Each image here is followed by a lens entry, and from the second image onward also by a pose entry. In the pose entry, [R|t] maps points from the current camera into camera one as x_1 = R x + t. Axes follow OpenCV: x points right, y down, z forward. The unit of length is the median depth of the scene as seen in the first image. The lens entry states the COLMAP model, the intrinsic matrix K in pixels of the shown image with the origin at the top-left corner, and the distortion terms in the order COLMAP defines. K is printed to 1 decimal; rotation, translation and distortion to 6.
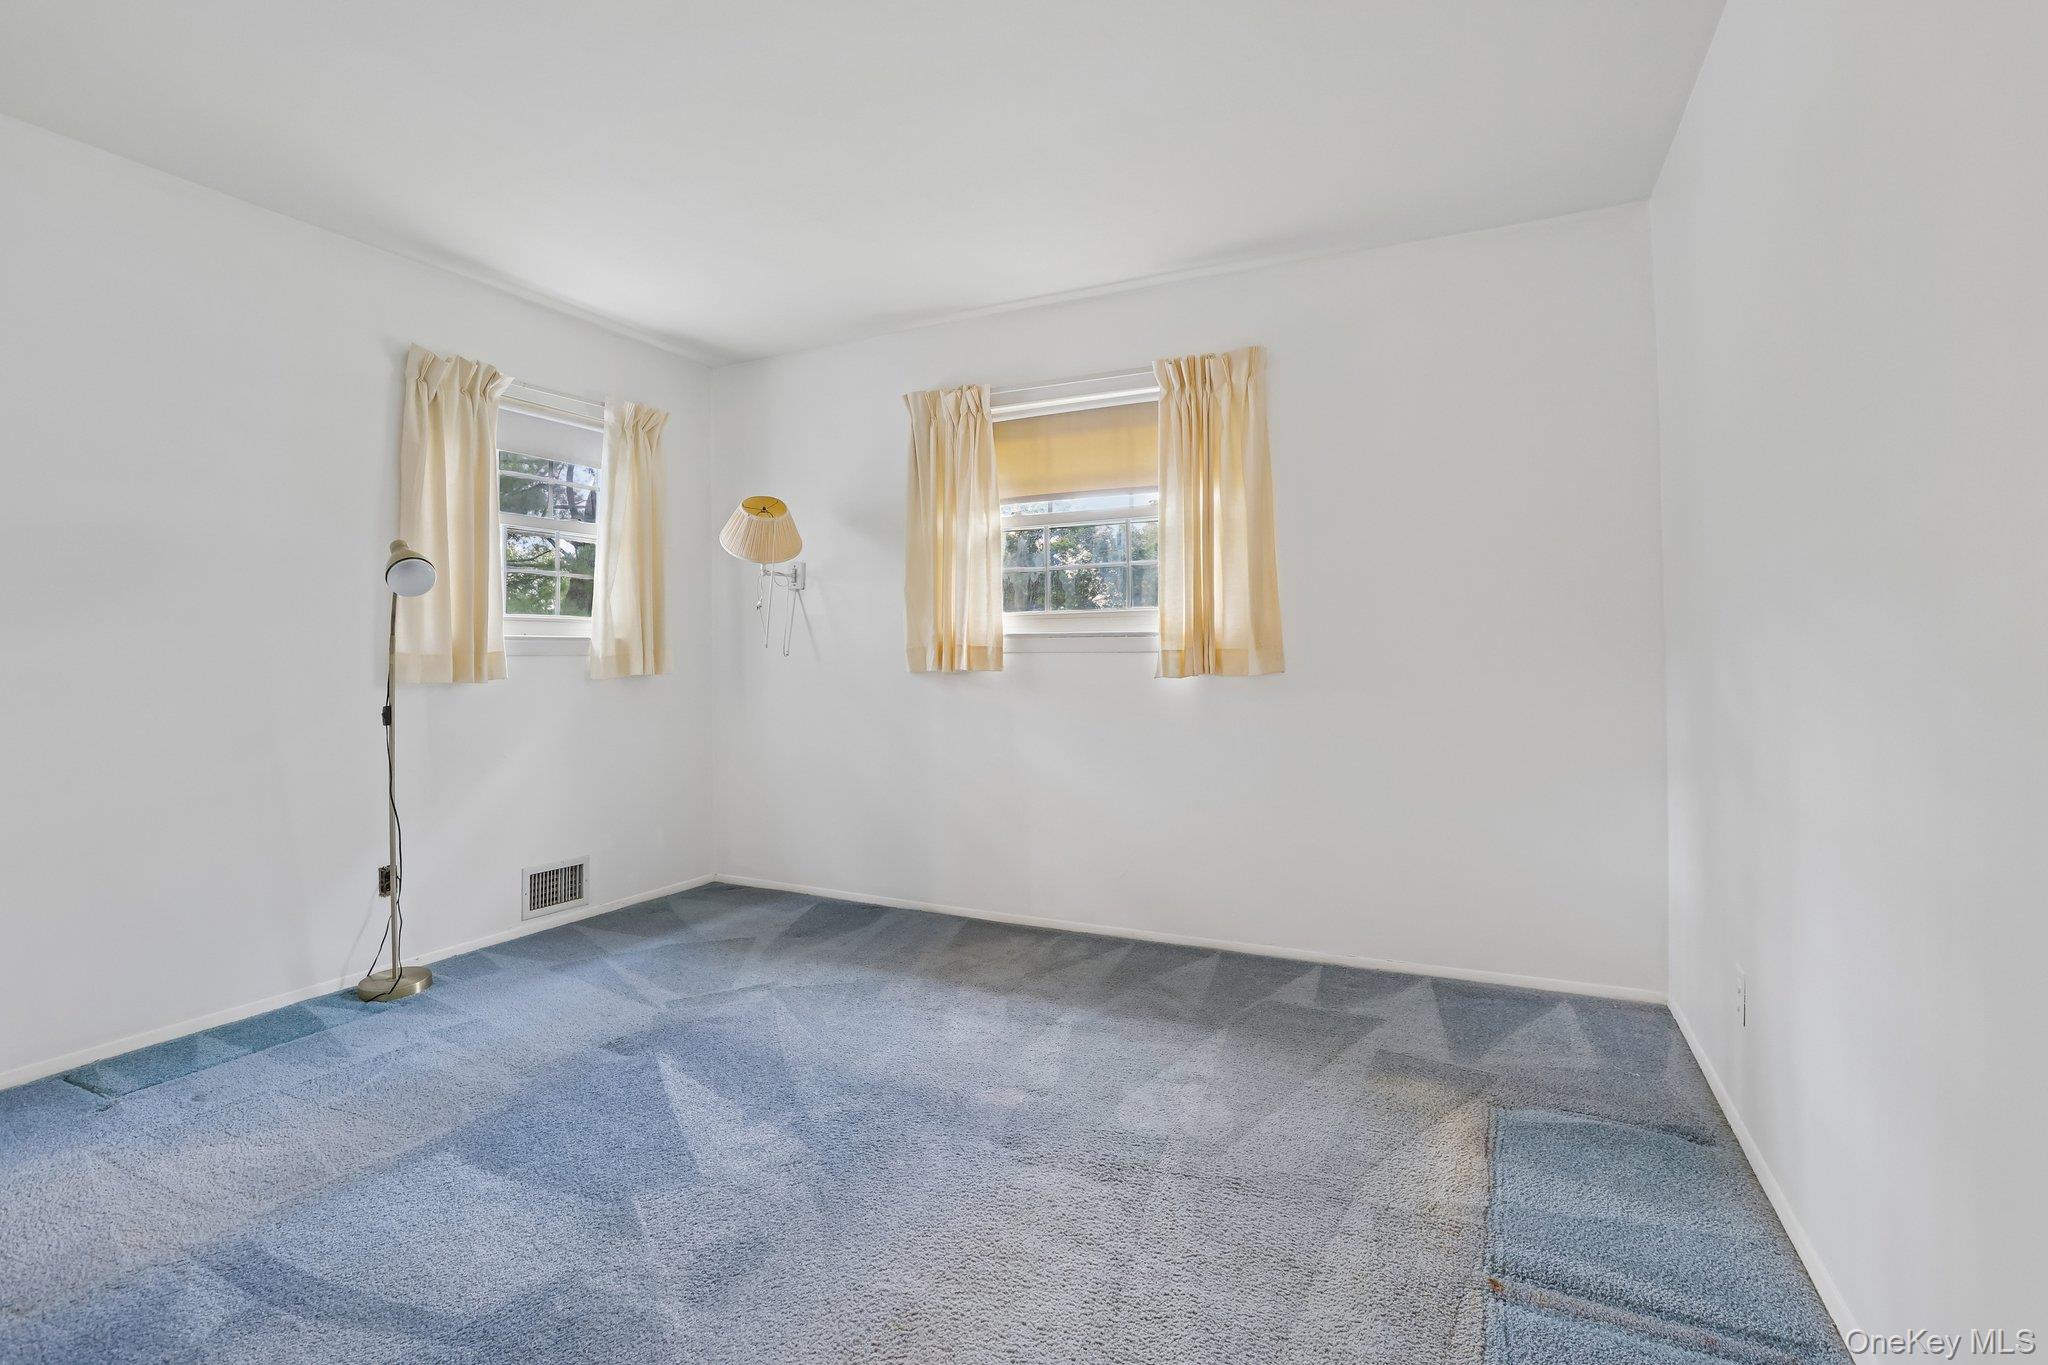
lens RADIAL K [[969.9, 0, 1012.2], [0, 969.9, 636.5], [0, 0, 1]] dist [0.000619, 0.000169]
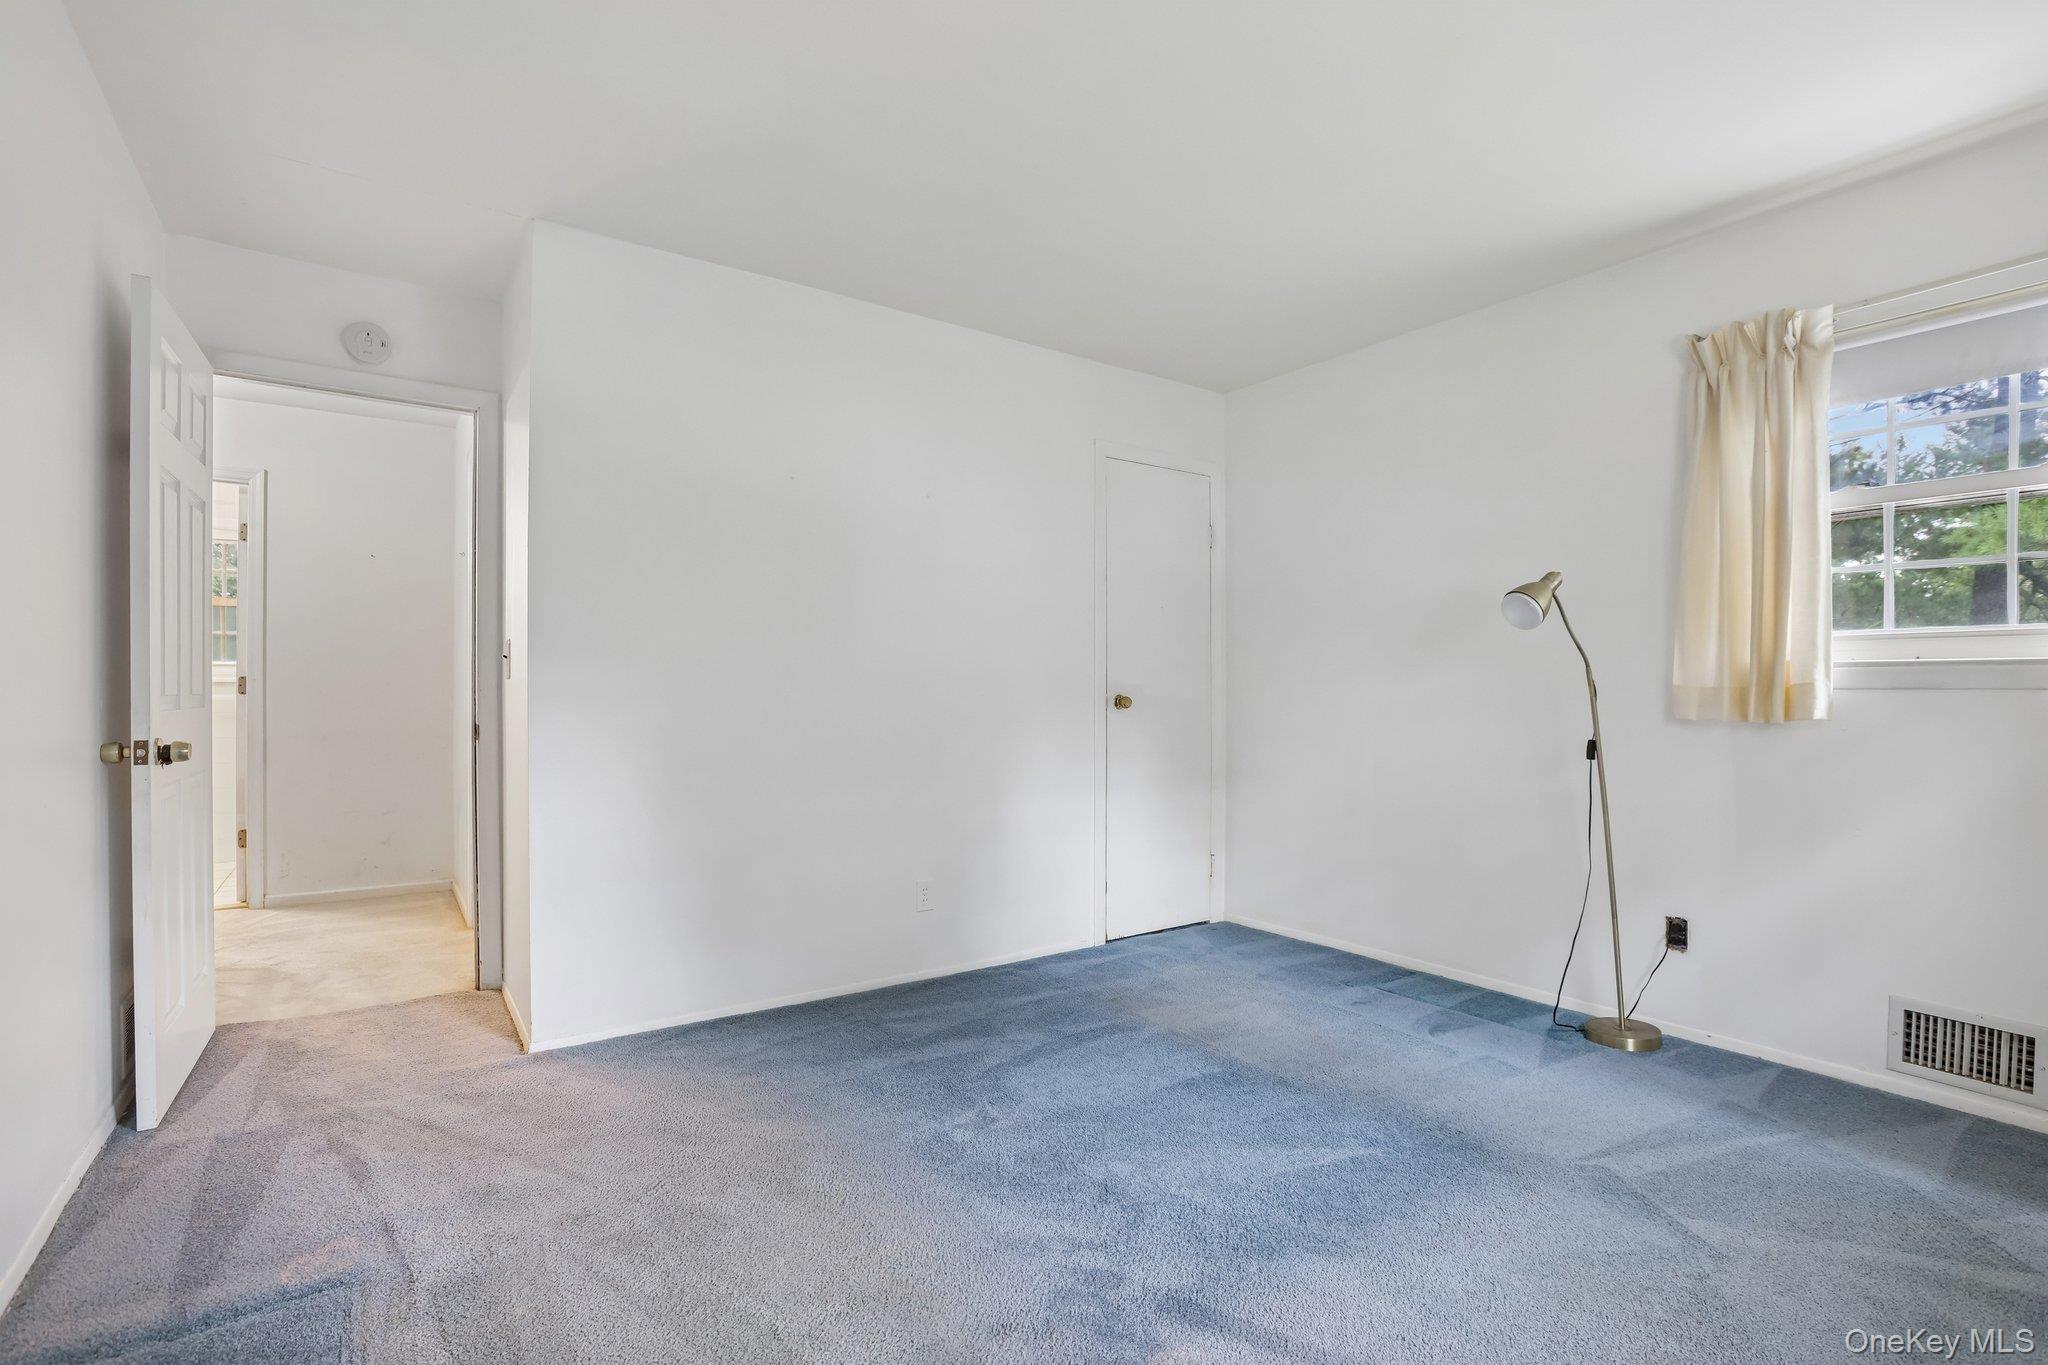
lens RADIAL K [[944.0, 0, 1022.8], [0, 944.0, 688.4], [0, 0, 1]] dist [-0.058634, 0.019025]
pose [[-0.470933, -0.001897, -0.882167, 0.433893], [0.011479, 0.999900, -0.008278, 0.022159], [0.882094, -0.014025, -0.470865, 0.917660]]
